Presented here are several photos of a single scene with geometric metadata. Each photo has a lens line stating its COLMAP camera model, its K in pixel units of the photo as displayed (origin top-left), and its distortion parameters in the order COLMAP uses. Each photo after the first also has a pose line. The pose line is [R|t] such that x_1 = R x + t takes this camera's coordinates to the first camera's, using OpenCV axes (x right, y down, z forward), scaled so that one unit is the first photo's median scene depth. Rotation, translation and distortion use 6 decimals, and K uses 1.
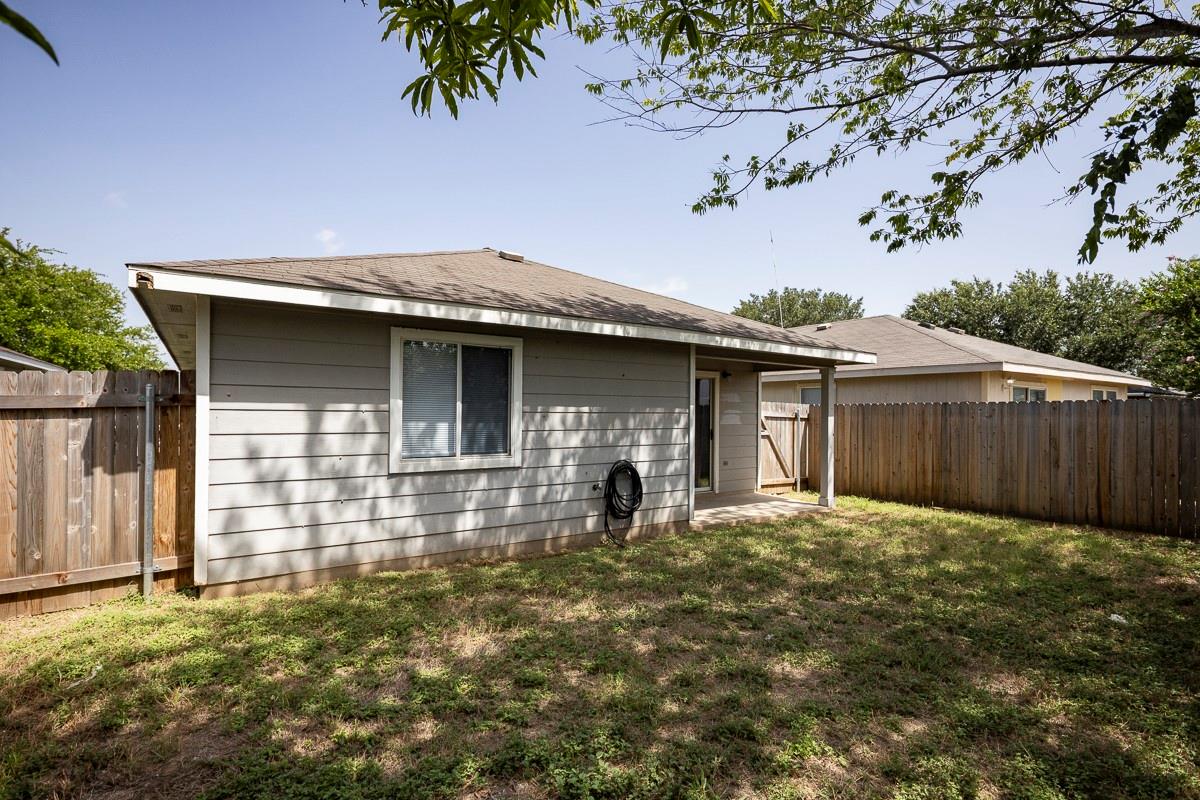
lens RADIAL K [[567.1, 0, 596.2], [0, 567.1, 412.8], [0, 0, 1]] dist [0.000143, -0.000317]
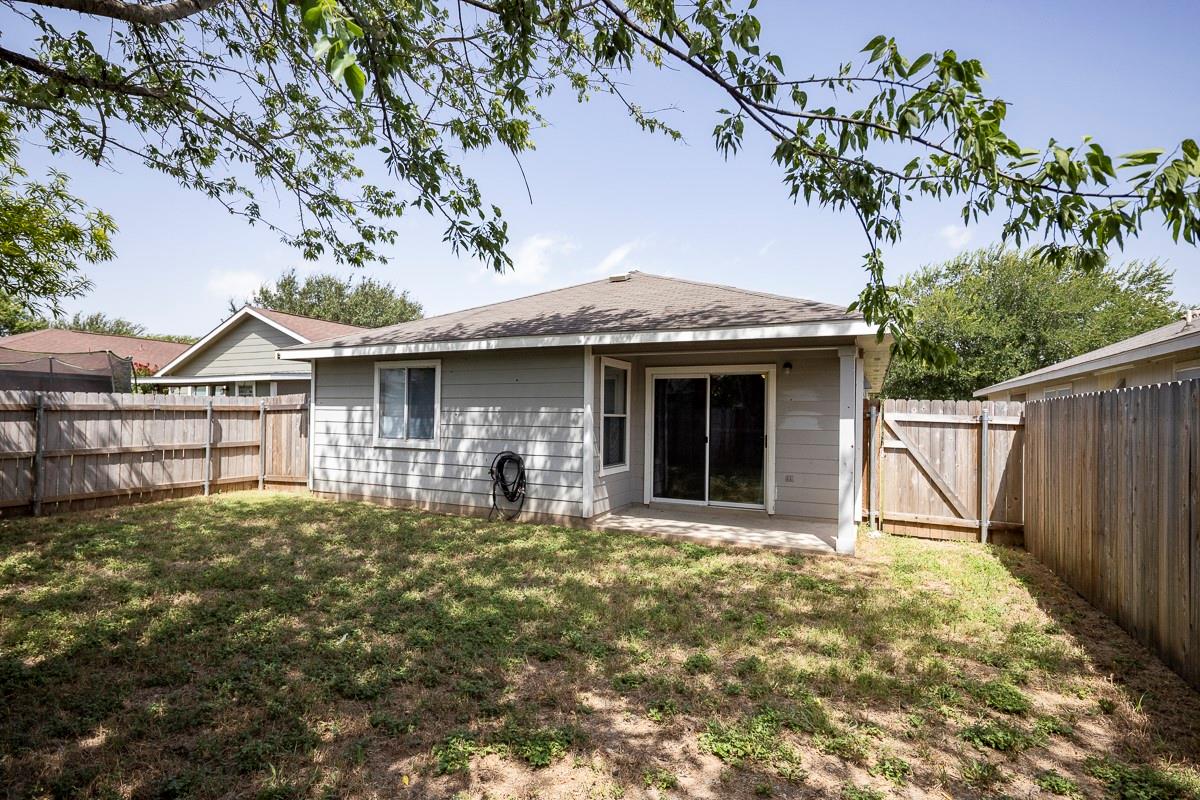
lens RADIAL K [[567.1, 0, 596.2], [0, 567.1, 412.8], [0, 0, 1]] dist [0.000143, -0.000317]
pose [[0.509375, -0.005068, -0.860530, 1.149109], [-0.010550, 0.999871, -0.012134, 0.014255], [0.860480, 0.015259, 0.509255, 0.541997]]
